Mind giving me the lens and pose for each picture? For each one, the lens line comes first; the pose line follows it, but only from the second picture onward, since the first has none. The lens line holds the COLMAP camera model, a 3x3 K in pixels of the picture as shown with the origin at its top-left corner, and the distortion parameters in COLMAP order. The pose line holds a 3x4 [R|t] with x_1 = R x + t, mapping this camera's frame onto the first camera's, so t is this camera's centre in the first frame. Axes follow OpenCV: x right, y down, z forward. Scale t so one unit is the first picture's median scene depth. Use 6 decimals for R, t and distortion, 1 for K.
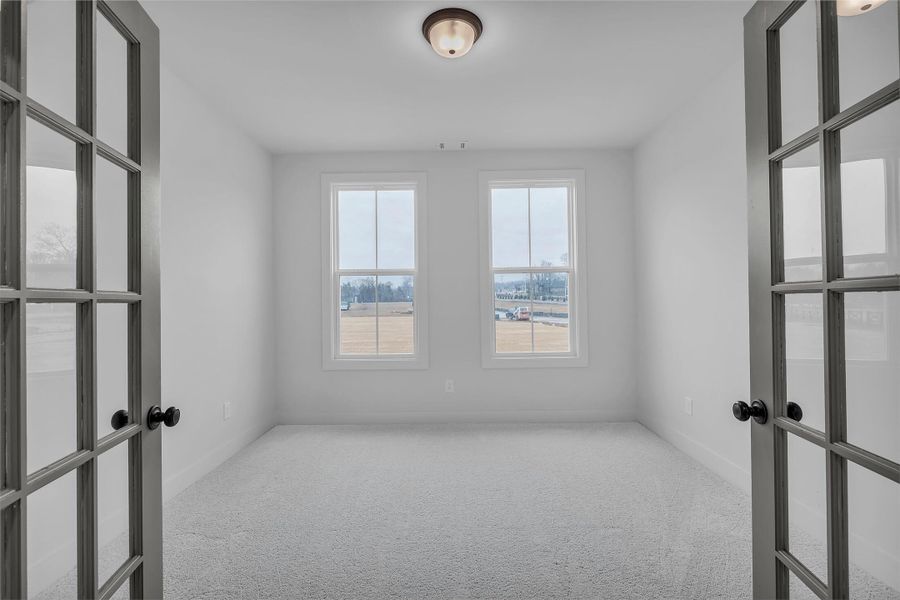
lens RADIAL K [[383.6, 0, 446.5], [0, 383.6, 296.6], [0, 0, 1]] dist [-0.000169, -0.001002]
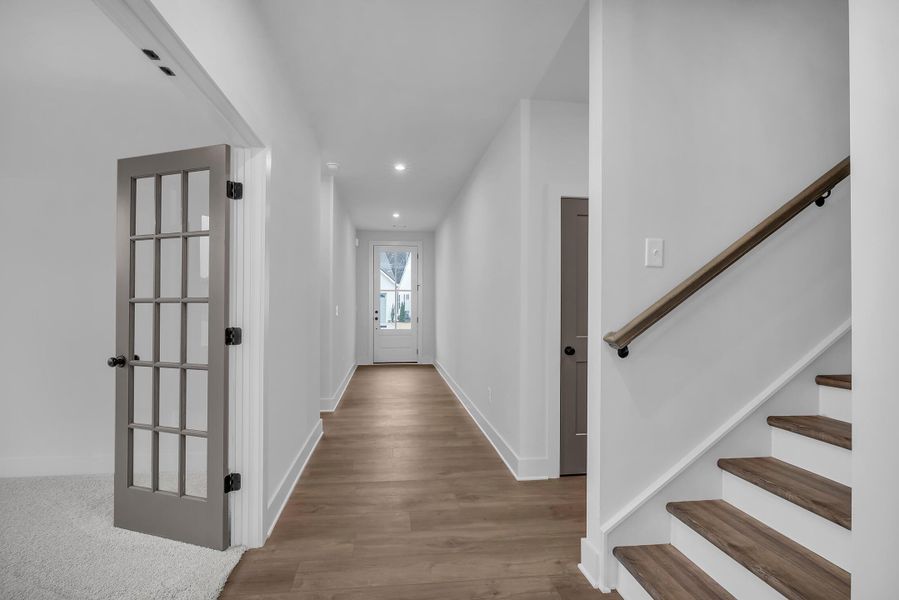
lens RADIAL K [[383.2, 0, 442.9], [0, 383.2, 300.4], [0, 0, 1]] dist [-0.000169, -0.001002]
pose [[0.174731, 0.018614, 0.984440, -0.901280], [-0.013983, 0.999767, -0.016422, -0.010336], [-0.984517, -0.010896, 0.174950, -1.040953]]
